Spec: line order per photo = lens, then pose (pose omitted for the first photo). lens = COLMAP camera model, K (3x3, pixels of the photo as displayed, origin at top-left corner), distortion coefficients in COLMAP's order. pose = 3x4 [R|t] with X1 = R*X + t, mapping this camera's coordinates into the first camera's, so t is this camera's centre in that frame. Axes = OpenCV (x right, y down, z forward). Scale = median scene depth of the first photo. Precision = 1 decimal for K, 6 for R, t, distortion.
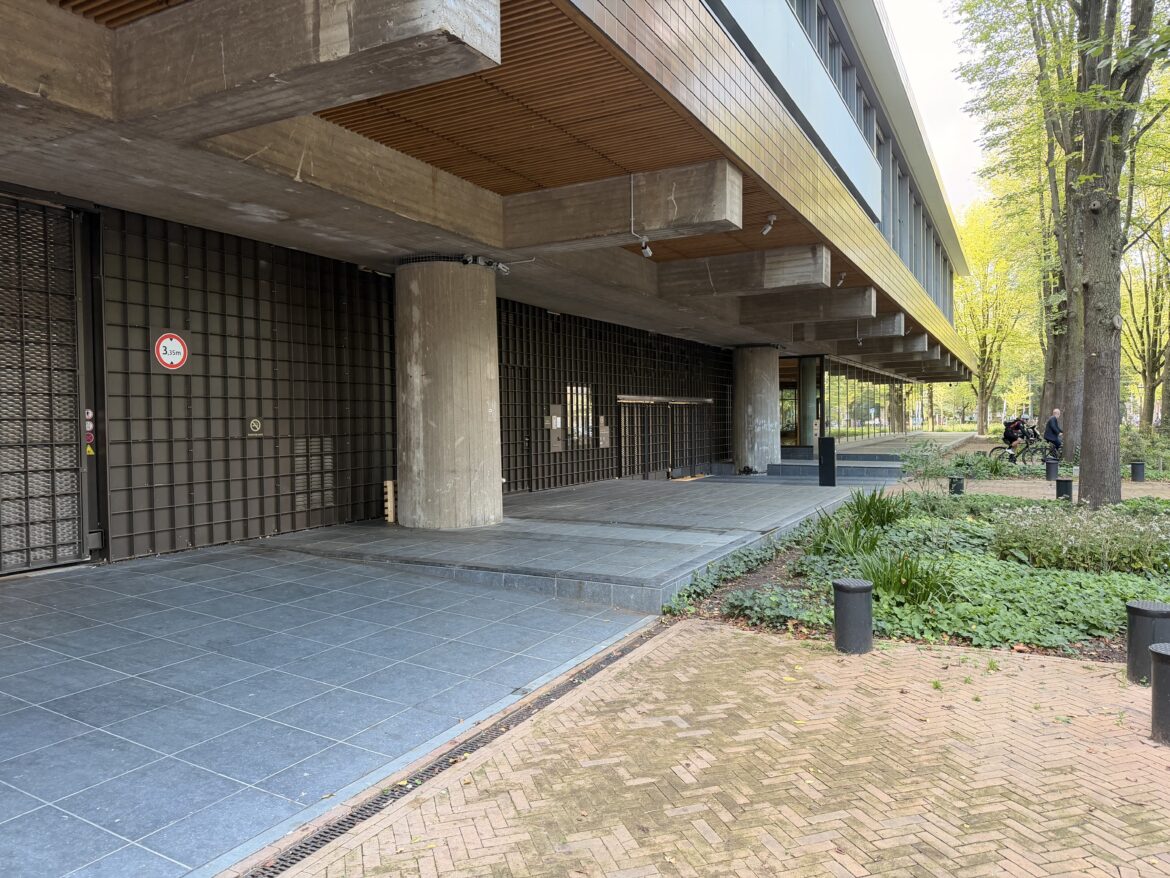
lens RADIAL K [[811.7, 0, 569.2], [0, 811.7, 431.1], [0, 0, 1]] dist [0.071312, -0.081769]
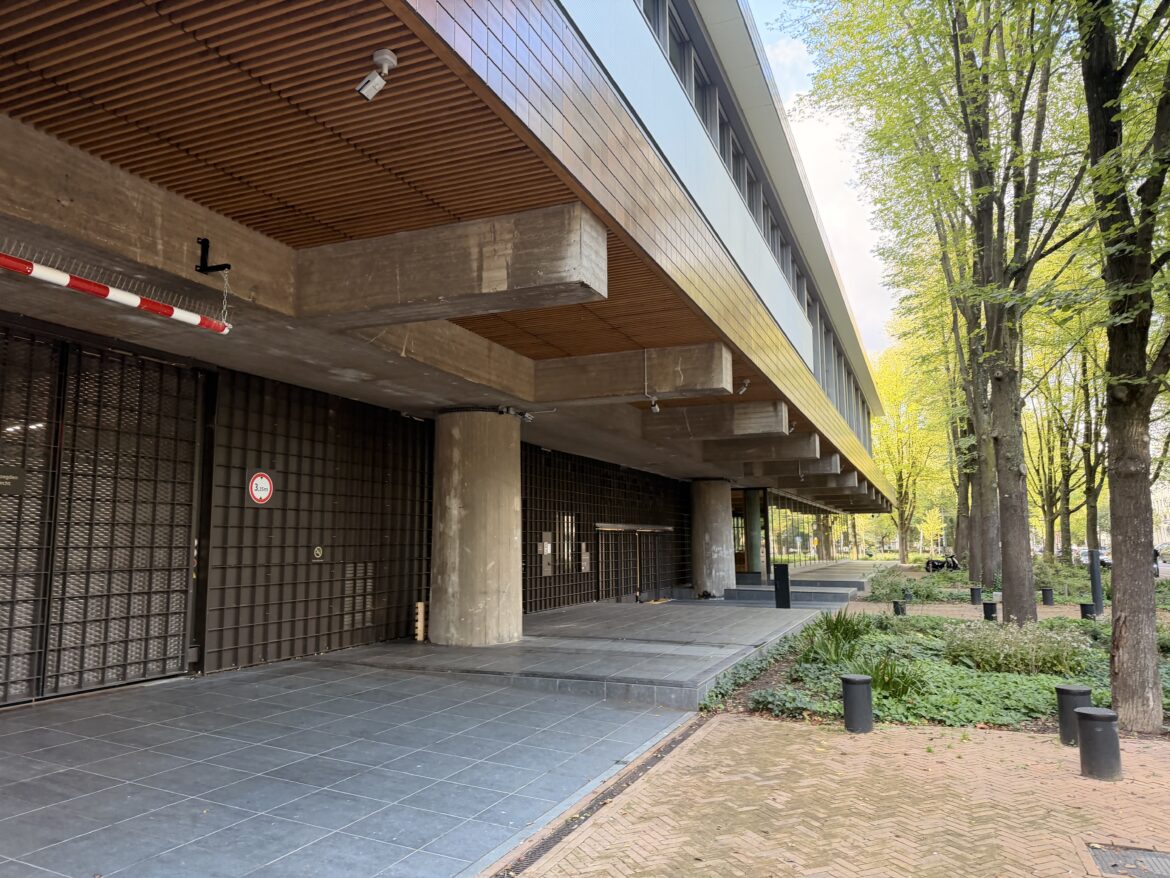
lens RADIAL K [[806.8, 0, 585.0], [0, 806.8, 439.0], [0, 0, 1]] dist [0.067075, -0.068389]
pose [[0.994960, 0.018558, 0.098541, -0.147643], [-0.004101, 0.989433, -0.144930, -0.000405], [-0.100189, 0.143796, 0.984523, -0.196467]]
